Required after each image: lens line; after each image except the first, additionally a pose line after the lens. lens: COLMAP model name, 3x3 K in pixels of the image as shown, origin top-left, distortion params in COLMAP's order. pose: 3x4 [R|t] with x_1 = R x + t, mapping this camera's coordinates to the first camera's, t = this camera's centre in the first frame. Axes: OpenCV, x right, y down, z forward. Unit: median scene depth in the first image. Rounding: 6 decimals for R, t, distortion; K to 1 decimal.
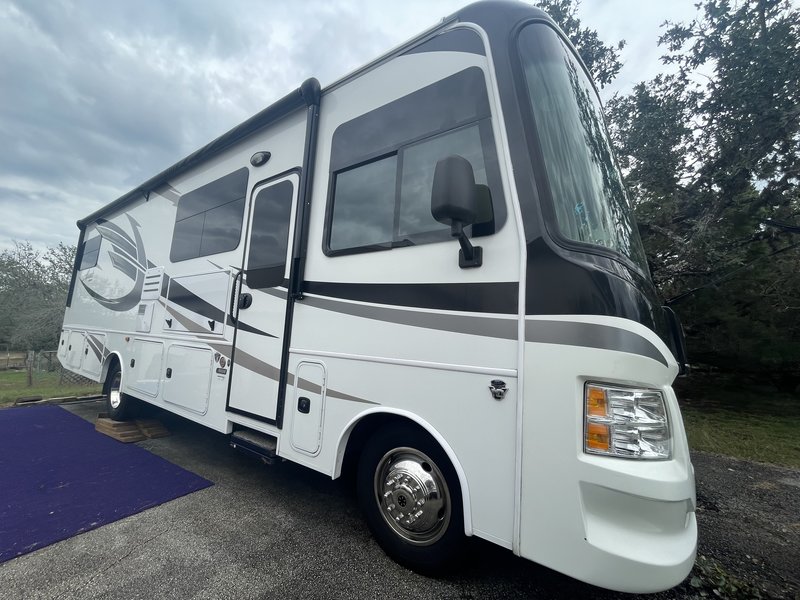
lens RADIAL K [[326.4, 0, 398.0], [0, 326.4, 300.3], [0, 0, 1]] dist [0.000262, 0.000090]
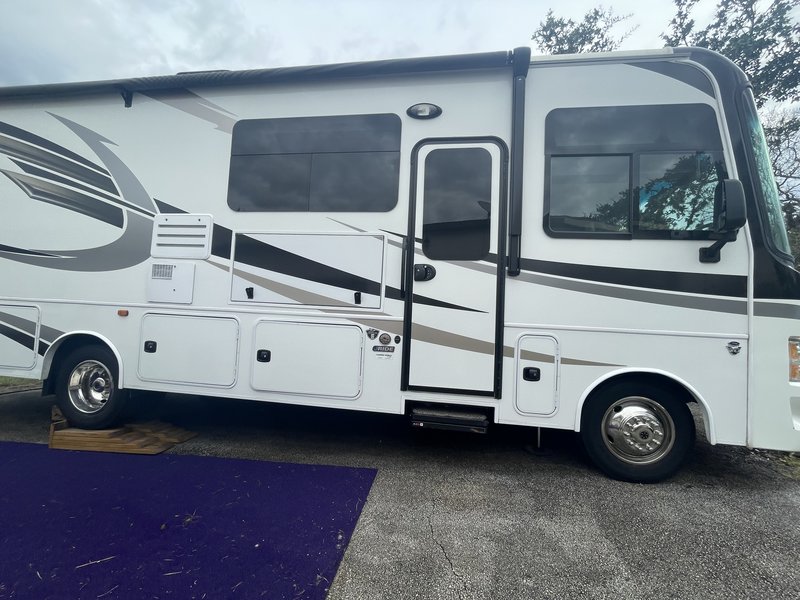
lens RADIAL K [[326.4, 0, 399.8], [0, 326.4, 299.2], [0, 0, 1]] dist [0.000262, 0.000090]
pose [[0.896106, 0.003874, 0.443823, -1.073718], [-0.049697, 0.994549, 0.091661, -0.005066], [-0.441048, -0.104195, 0.891415, 0.230028]]
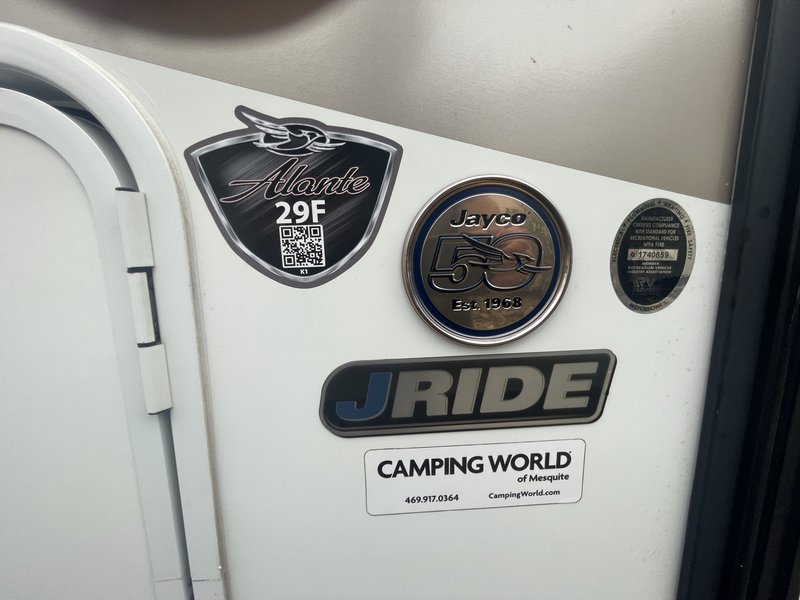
lens RADIAL K [[326.4, 0, 401.5], [0, 326.4, 301.1], [0, 0, 1]] dist [0.000262, 0.000090]
pose [[0.786894, -0.160785, 0.595774, -0.704258], [-0.013776, 0.960642, 0.277448, 0.213558], [-0.616935, -0.226530, 0.753708, 1.145227]]
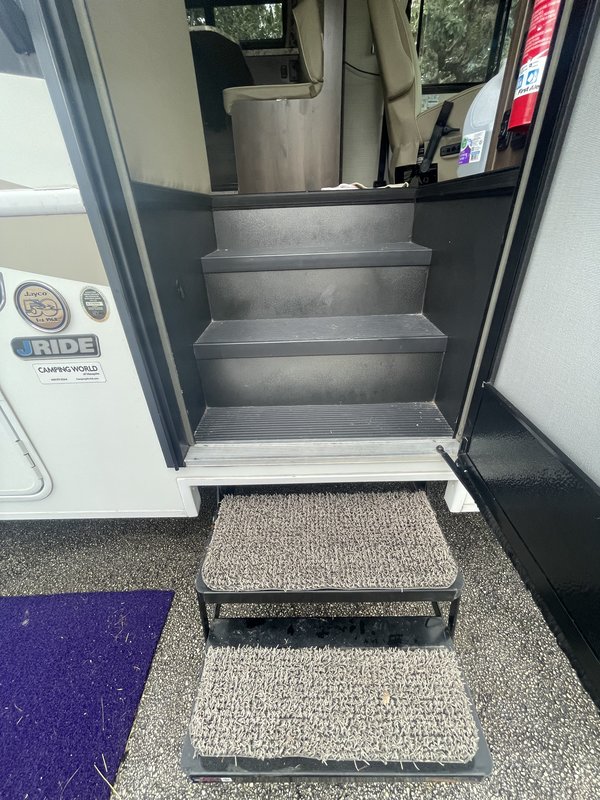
lens RADIAL K [[326.4, 0, 299.3], [0, 326.4, 399.1], [0, 0, 1]] dist [0.000262, 0.000090]
pose [[0.824120, -0.356227, 0.440374, -0.614283], [0.014068, 0.790109, 0.612805, 0.131202], [-0.566241, -0.498830, 0.656155, 0.882842]]
